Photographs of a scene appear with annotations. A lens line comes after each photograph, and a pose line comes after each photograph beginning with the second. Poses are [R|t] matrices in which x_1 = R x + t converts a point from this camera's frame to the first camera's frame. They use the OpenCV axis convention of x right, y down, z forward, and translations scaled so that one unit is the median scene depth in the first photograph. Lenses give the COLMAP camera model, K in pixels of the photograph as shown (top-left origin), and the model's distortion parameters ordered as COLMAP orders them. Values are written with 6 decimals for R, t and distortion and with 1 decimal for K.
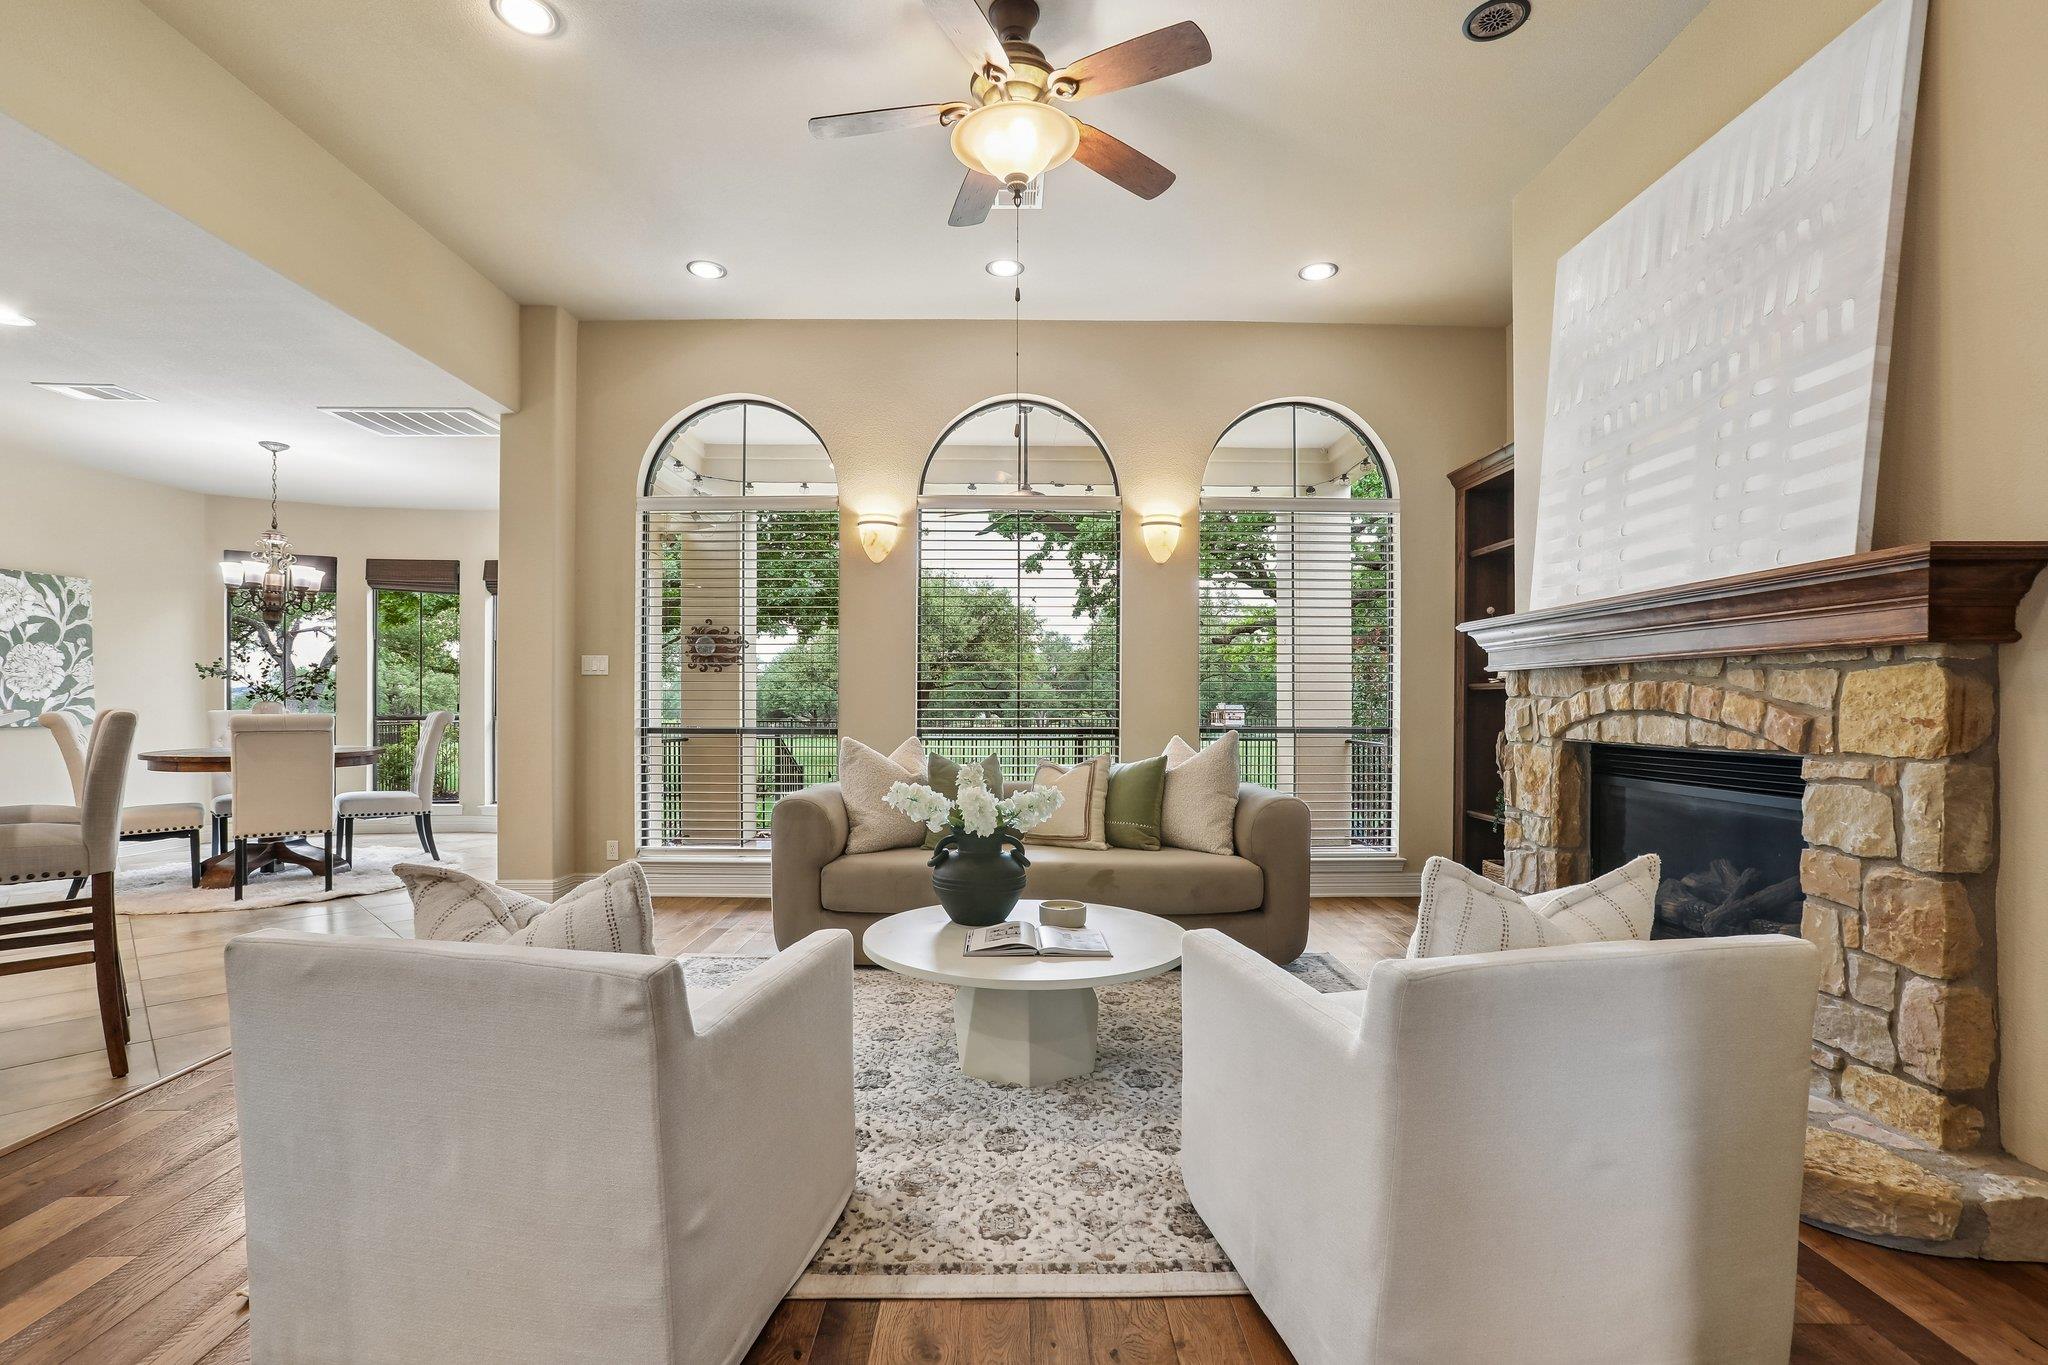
lens RADIAL K [[953.2, 0, 1019.9], [0, 953.2, 702.6], [0, 0, 1]] dist [-0.046453, 0.033249]
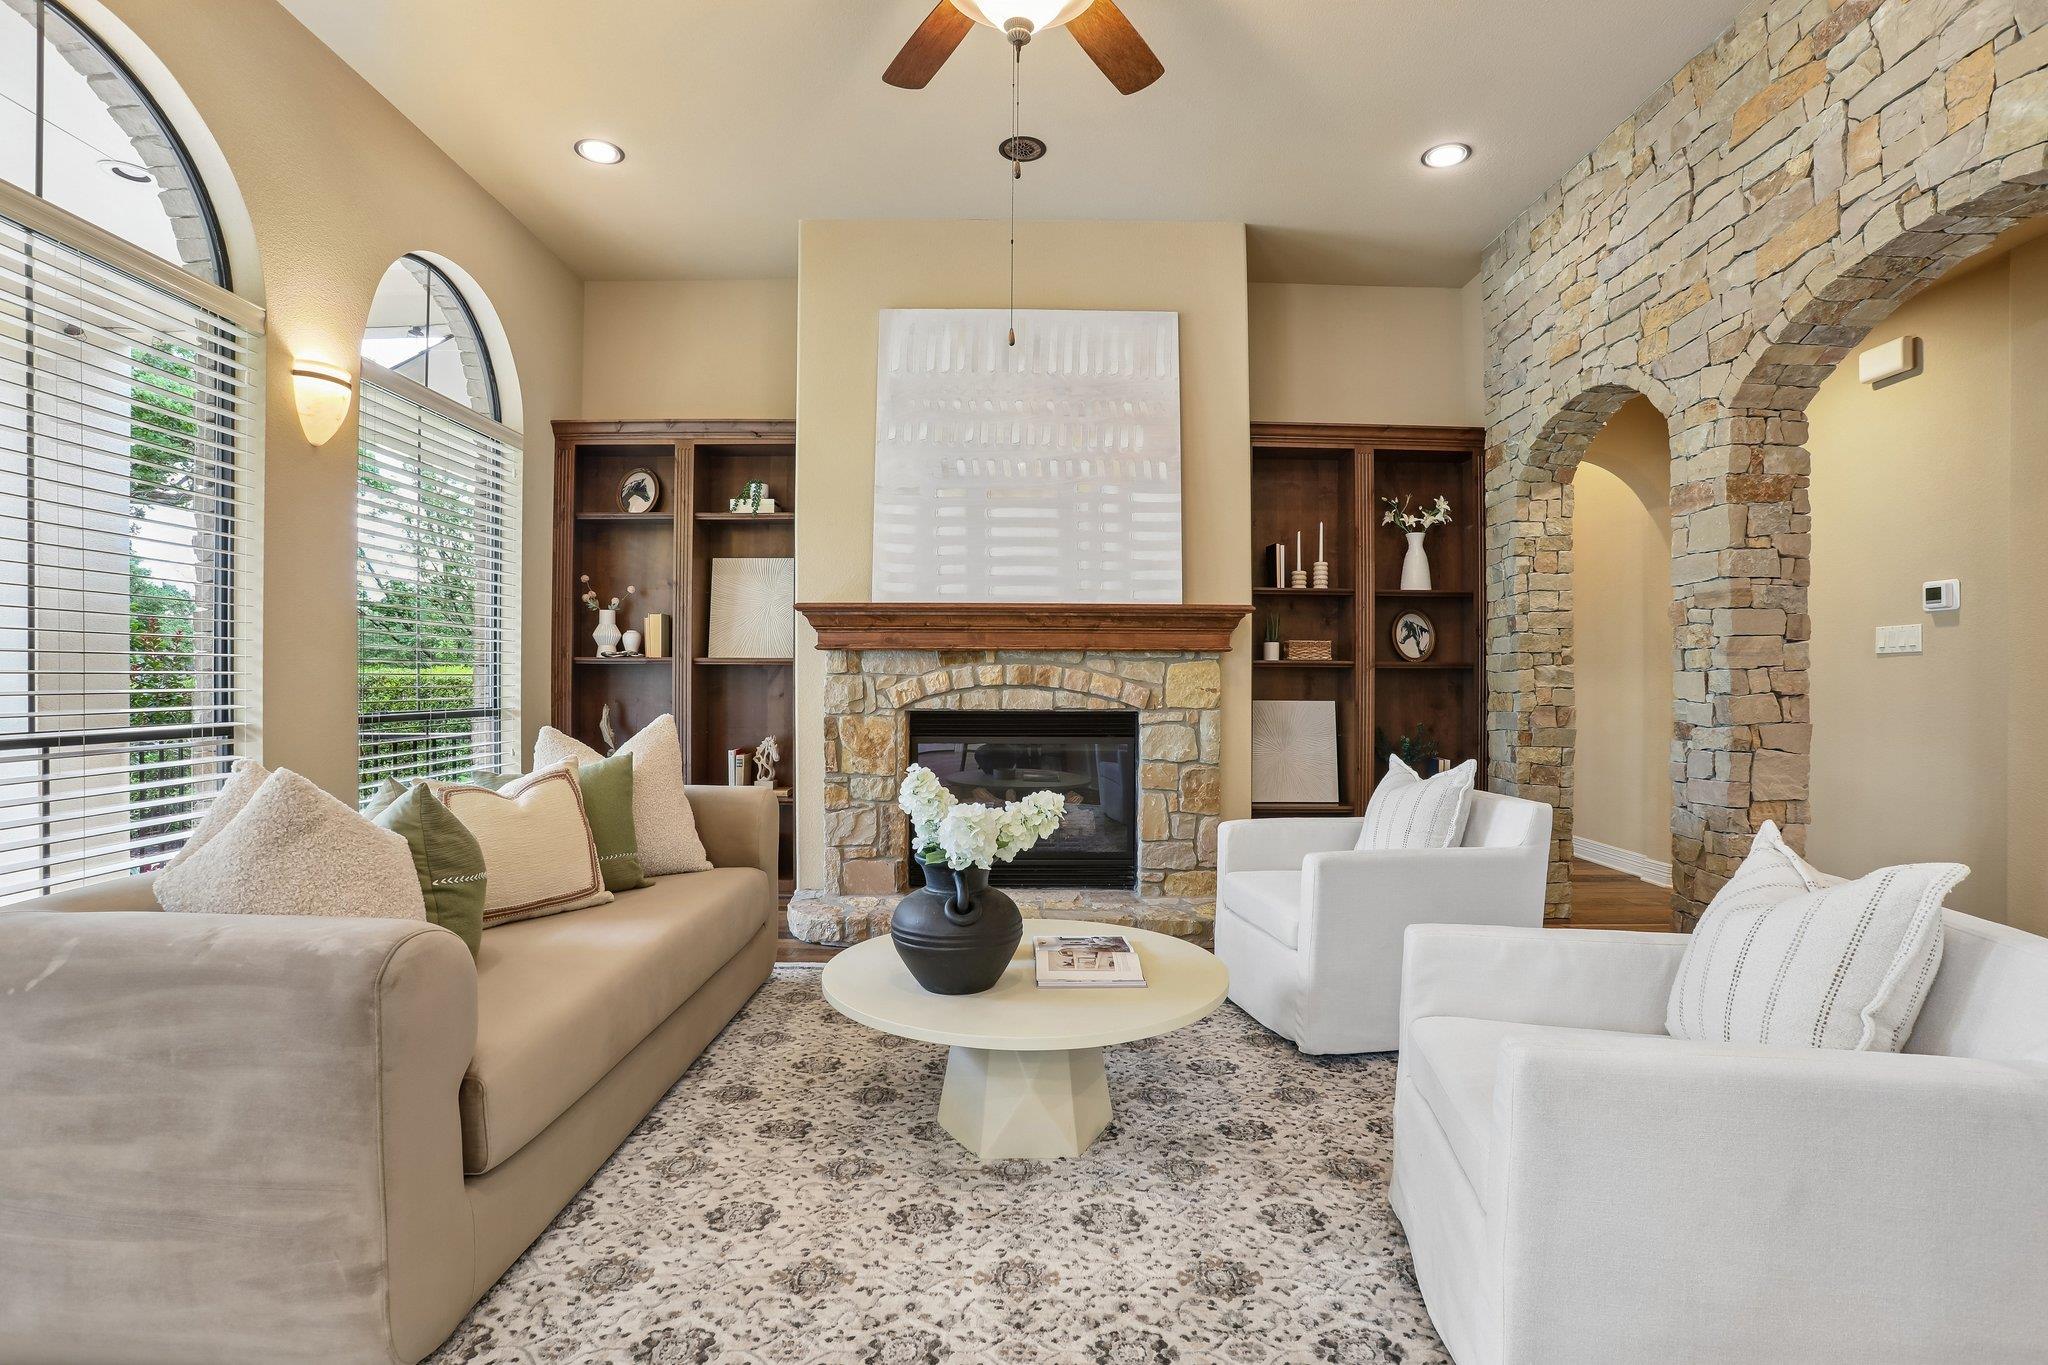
lens RADIAL K [[986.7, 0, 1024.0], [0, 986.7, 682.5], [0, 0, 1]] dist [-0.085340, -0.000004]
pose [[-0.009590, -0.001740, 0.999953, -0.901023], [-0.004546, 0.999988, 0.001697, 0.001890], [-0.999944, -0.004530, -0.009598, 1.112568]]
